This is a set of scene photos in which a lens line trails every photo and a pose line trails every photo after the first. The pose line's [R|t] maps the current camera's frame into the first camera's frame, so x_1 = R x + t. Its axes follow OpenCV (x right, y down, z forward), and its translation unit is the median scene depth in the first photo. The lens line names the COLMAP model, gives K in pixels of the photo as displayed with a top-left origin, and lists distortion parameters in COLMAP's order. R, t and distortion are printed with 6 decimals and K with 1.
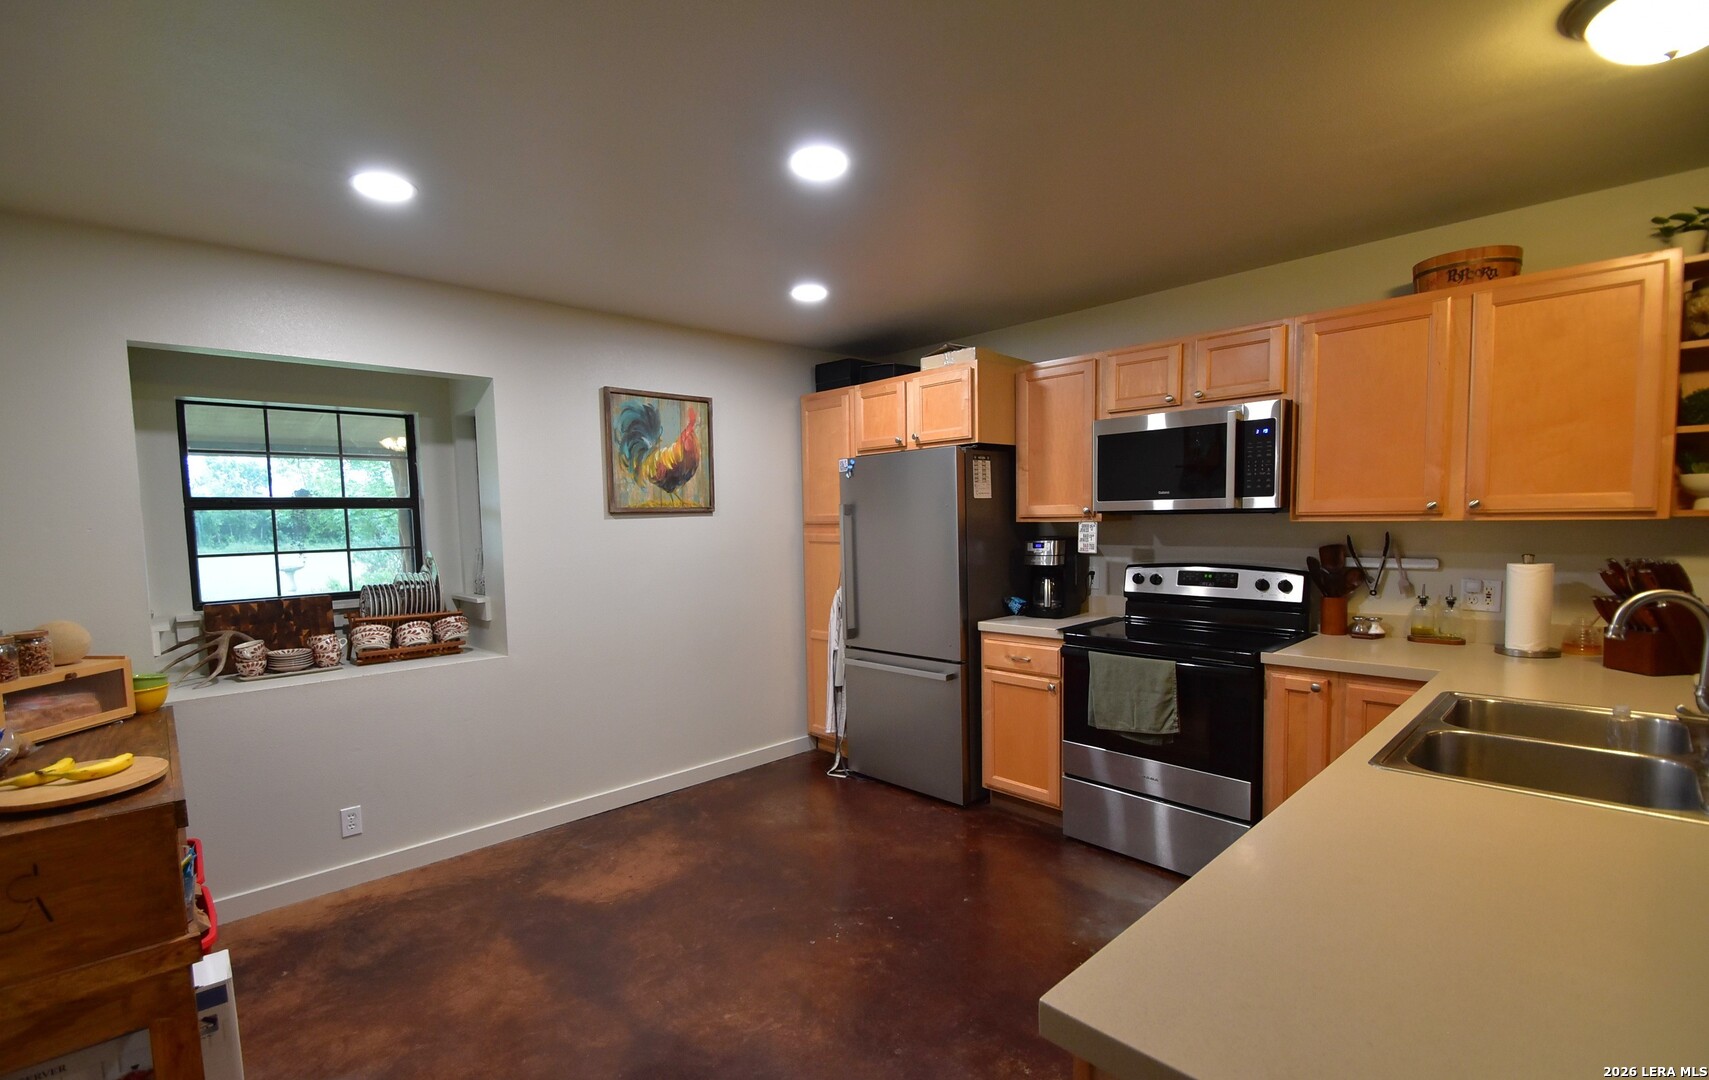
lens RADIAL K [[764.0, 0, 849.5], [0, 764.0, 578.6], [0, 0, 1]] dist [0.004448, -0.014631]
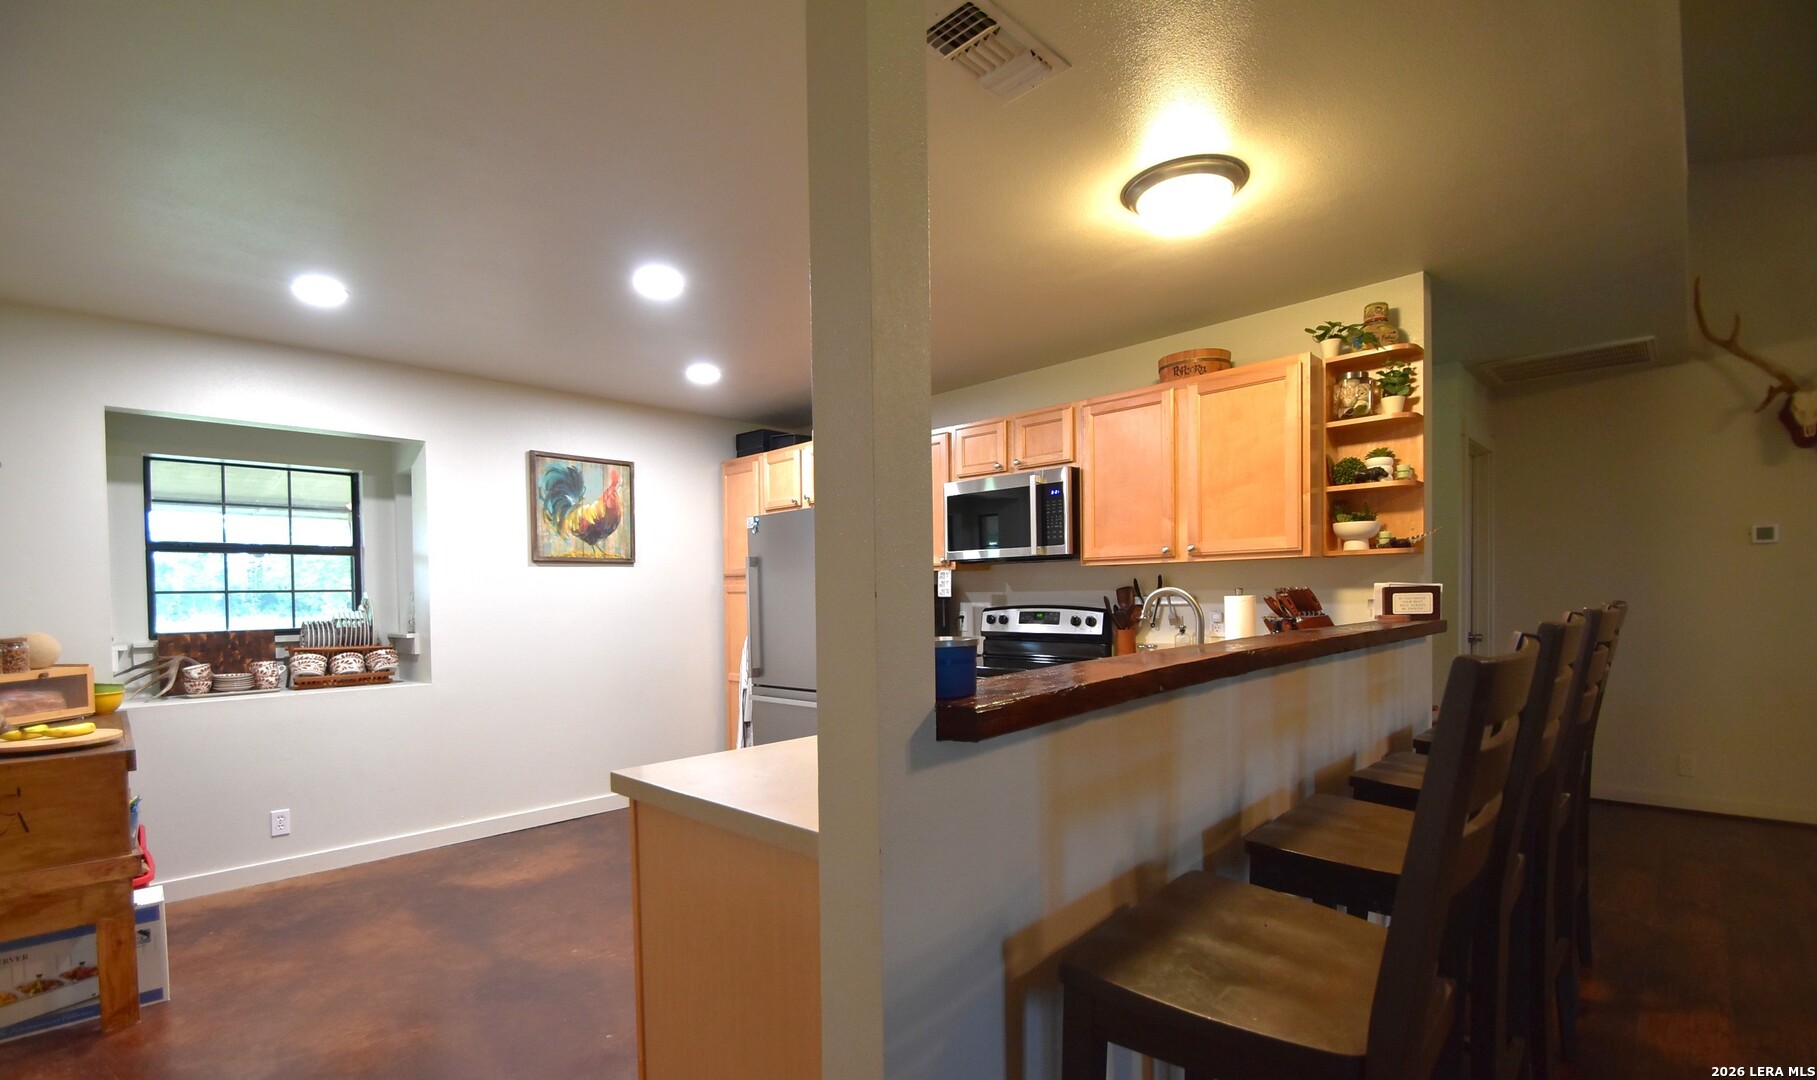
lens RADIAL K [[815.2, 0, 909.5], [0, 815.2, 616.6], [0, 0, 1]] dist [-0.000188, -0.013460]
pose [[0.999064, 0.005404, 0.042926, 0.223771], [-0.002994, 0.998426, -0.056007, 0.072406], [-0.043161, 0.055826, 0.997507, -0.255658]]
